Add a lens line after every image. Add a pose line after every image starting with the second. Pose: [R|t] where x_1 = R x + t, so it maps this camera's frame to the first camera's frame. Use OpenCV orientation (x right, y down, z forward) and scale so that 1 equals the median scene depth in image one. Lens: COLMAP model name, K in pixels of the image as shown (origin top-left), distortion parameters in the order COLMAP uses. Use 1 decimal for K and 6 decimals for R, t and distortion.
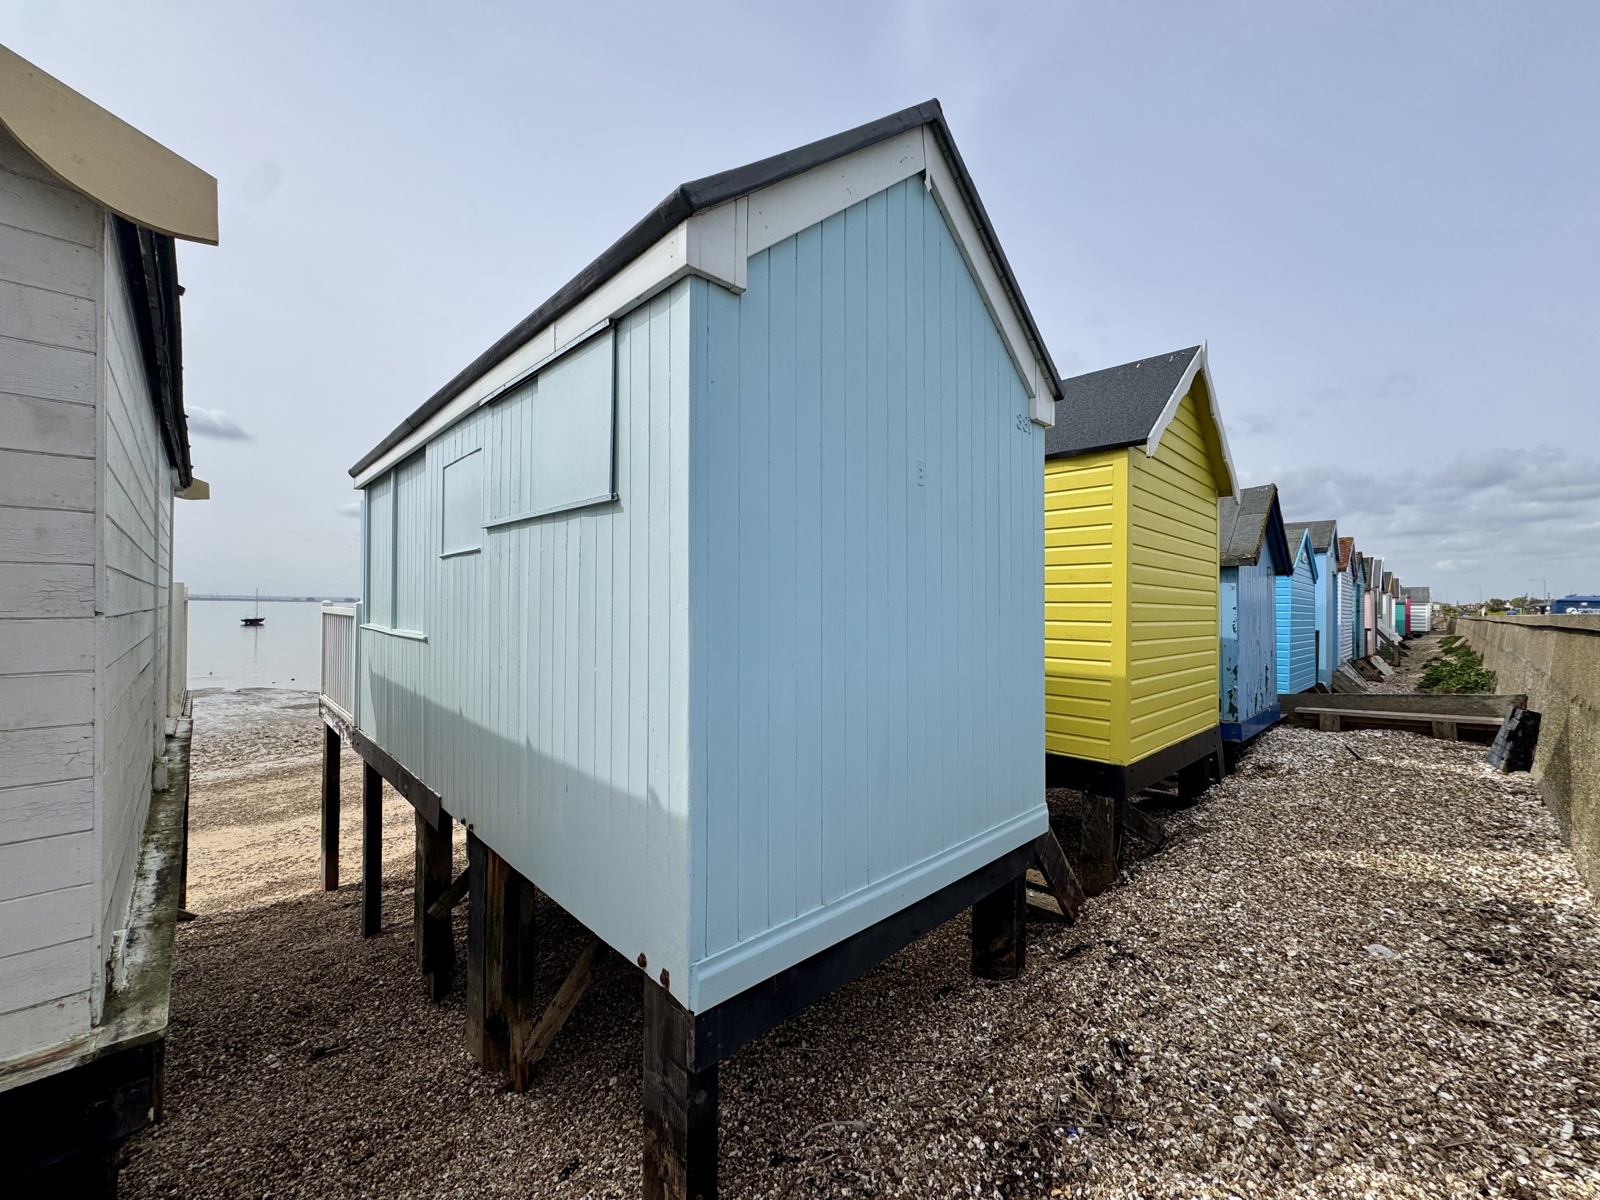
lens RADIAL K [[630.6, 0, 805.2], [0, 630.6, 601.1], [0, 0, 1]] dist [0.001562, 0.000318]
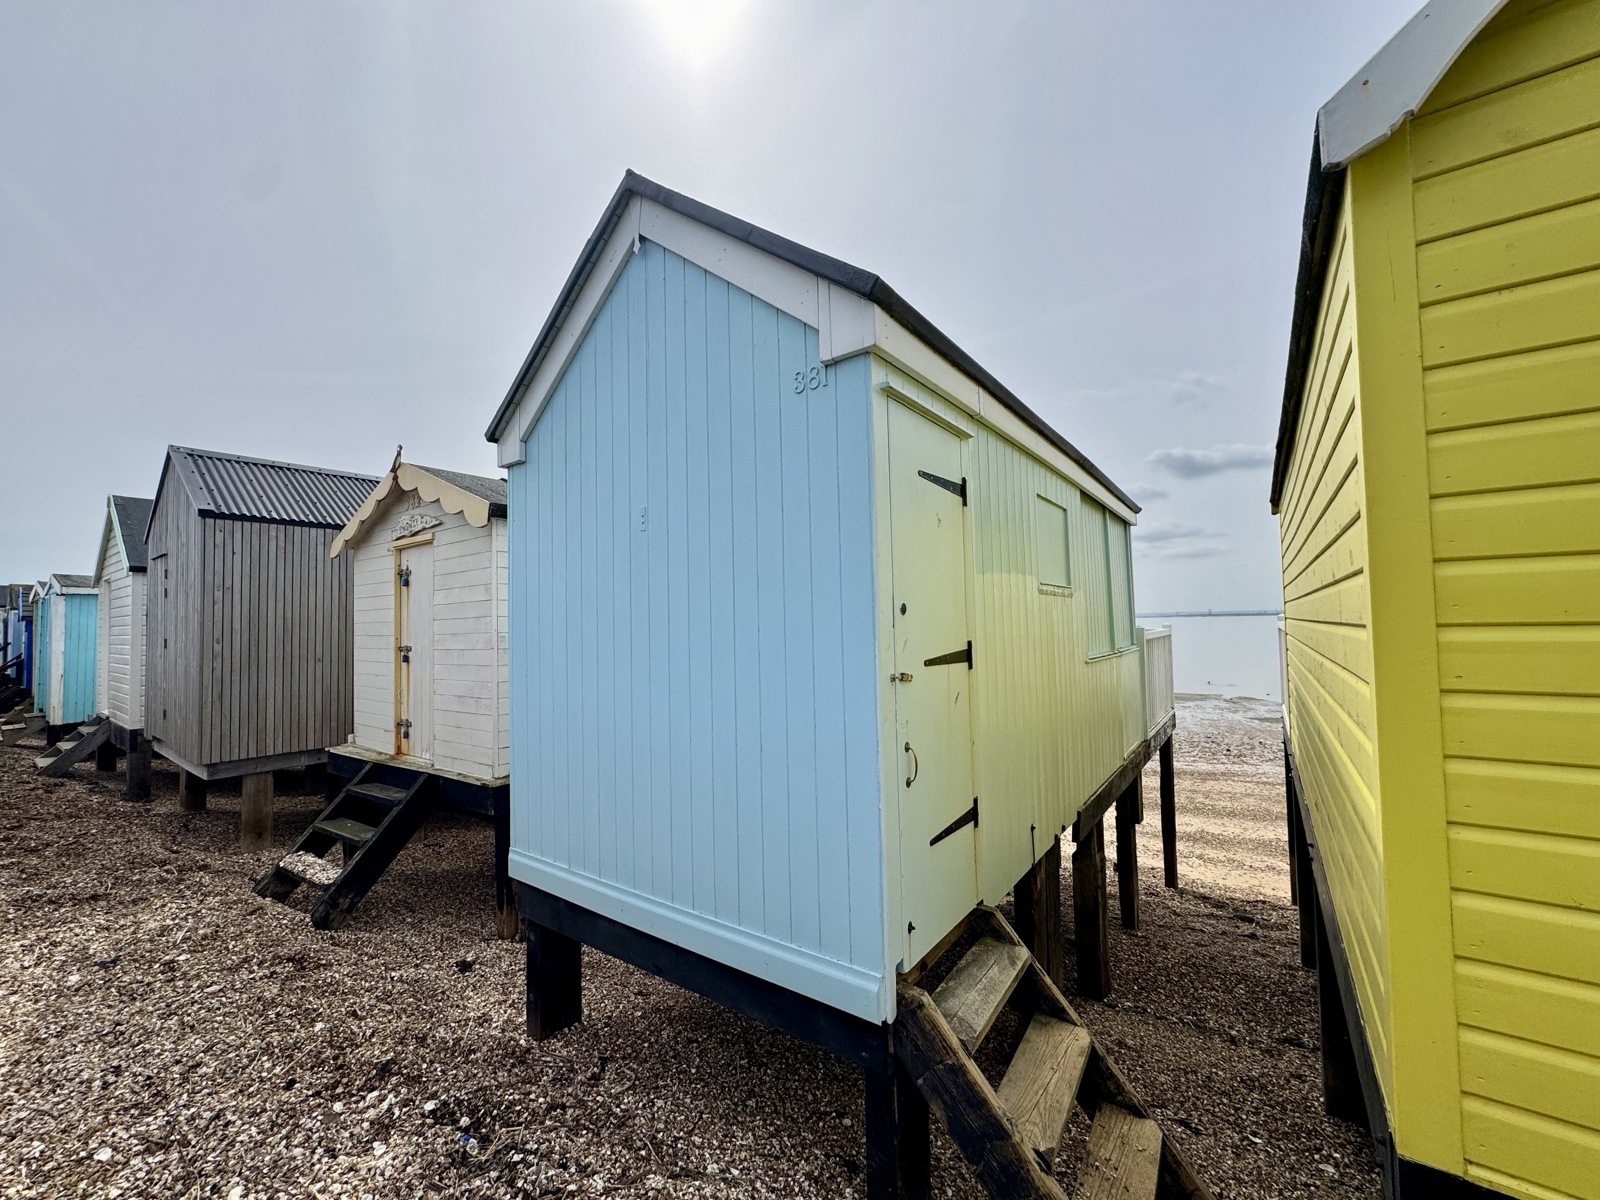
lens RADIAL K [[638.6, 0, 800.0], [0, 638.6, 600.0], [0, 0, 1]] dist [-0.001617, -0.000318]
pose [[0.170132, -0.052129, -0.984042, 1.268266], [0.031633, 0.998374, -0.047419, -0.009926], [0.984913, -0.023061, 0.171504, 1.075477]]
